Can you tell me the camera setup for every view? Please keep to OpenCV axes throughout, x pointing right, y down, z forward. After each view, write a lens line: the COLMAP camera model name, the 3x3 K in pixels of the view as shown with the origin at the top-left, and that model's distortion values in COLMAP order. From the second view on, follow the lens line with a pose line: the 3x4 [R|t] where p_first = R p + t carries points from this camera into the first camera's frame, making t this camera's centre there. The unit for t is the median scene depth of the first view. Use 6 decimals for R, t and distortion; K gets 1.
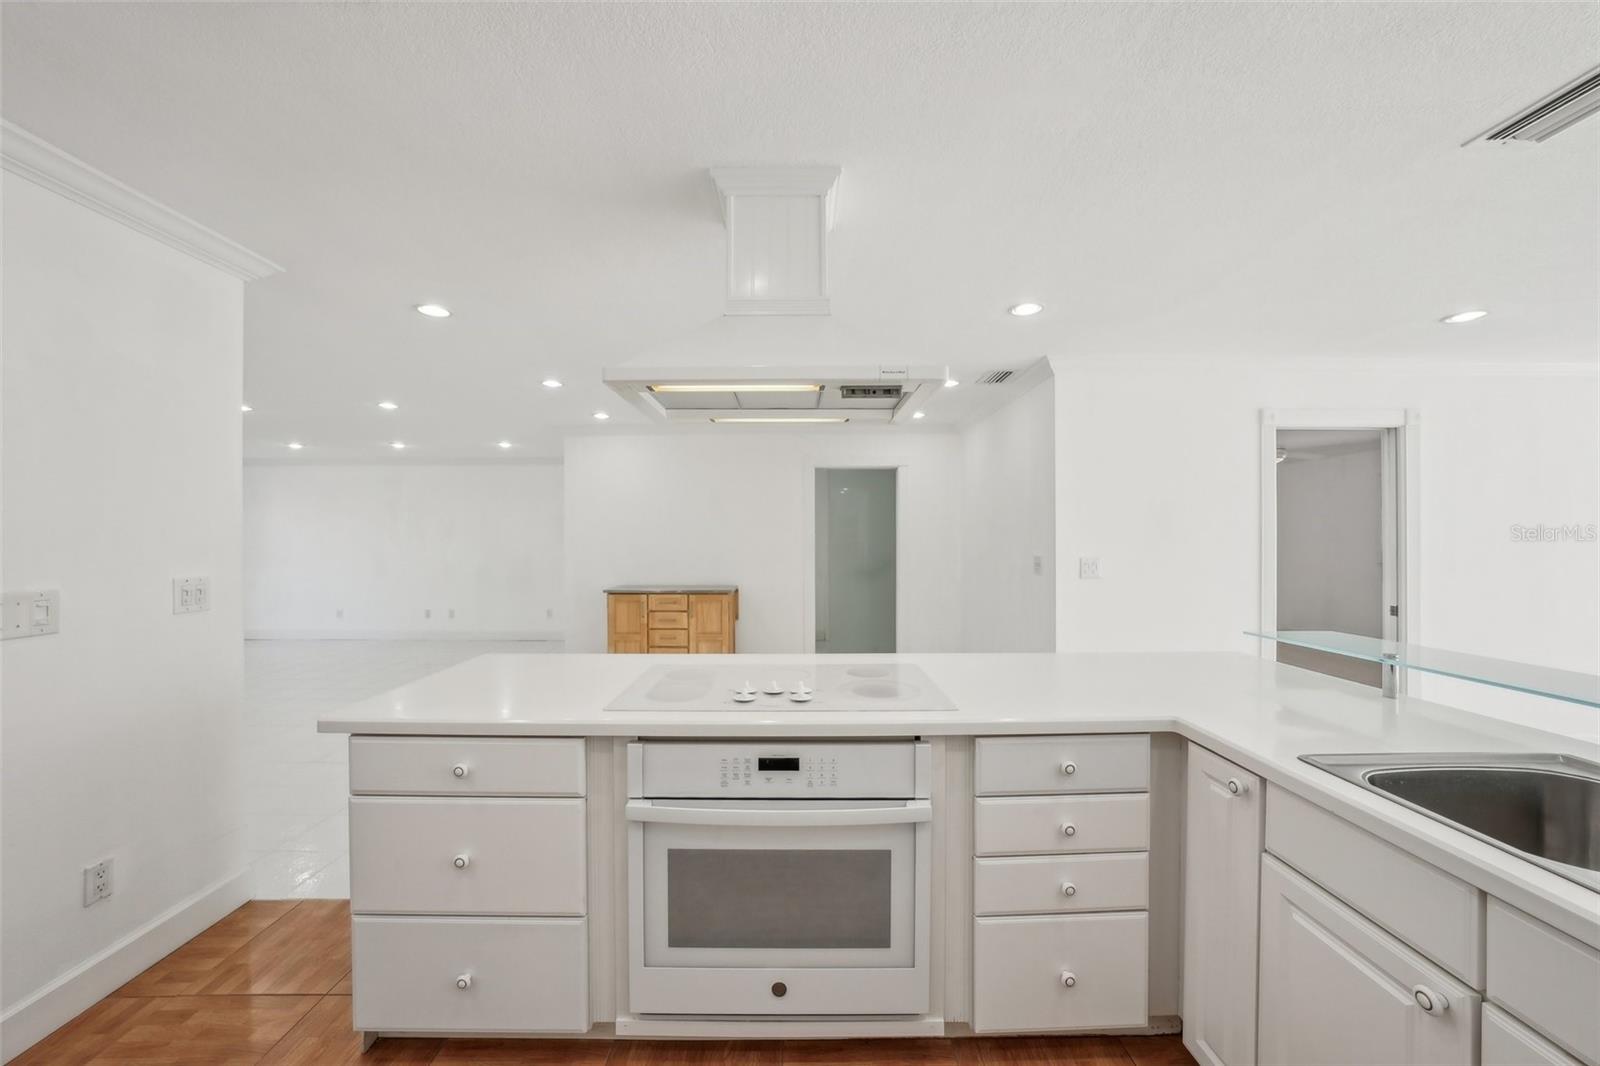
lens RADIAL K [[576.6, 0, 796.2], [0, 576.6, 538.5], [0, 0, 1]] dist [-0.025699, 0.005424]
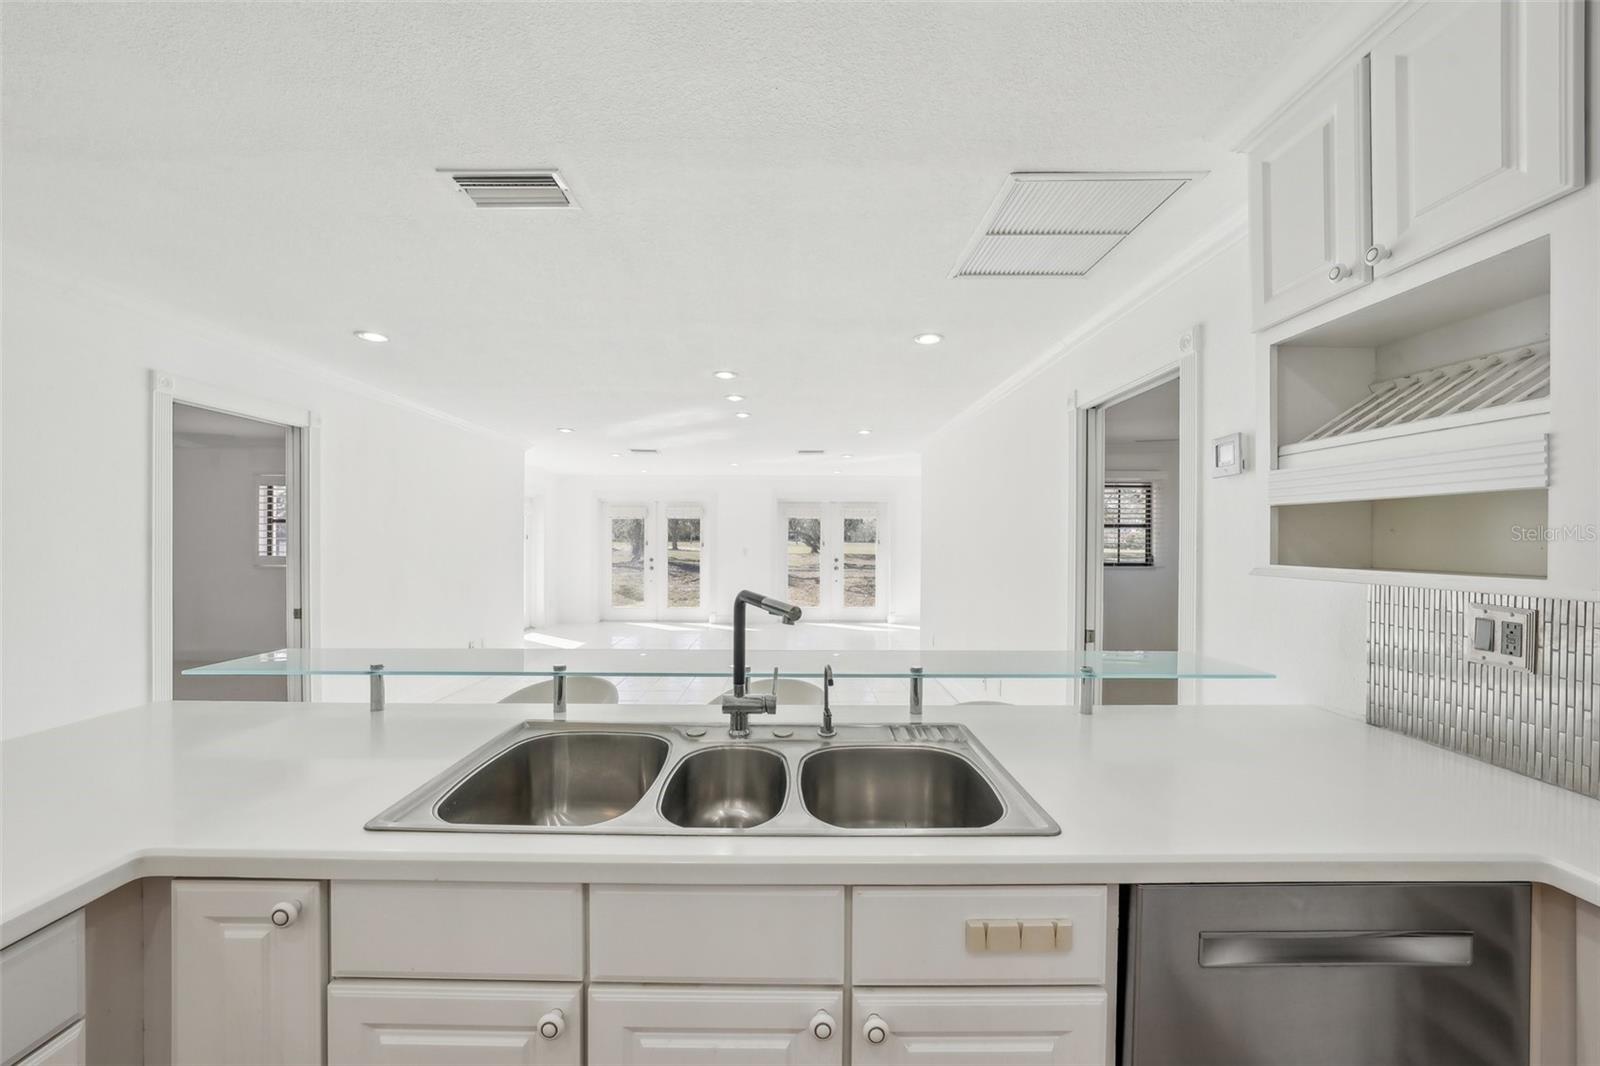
lens RADIAL K [[595.7, 0, 797.9], [0, 595.7, 542.3], [0, 0, 1]] dist [-0.014661, 0.000357]
pose [[-0.007764, -0.001967, 0.999968, 0.069615], [-0.002155, 0.999996, 0.001951, -0.001077], [-0.999968, -0.002139, -0.007769, 0.326880]]
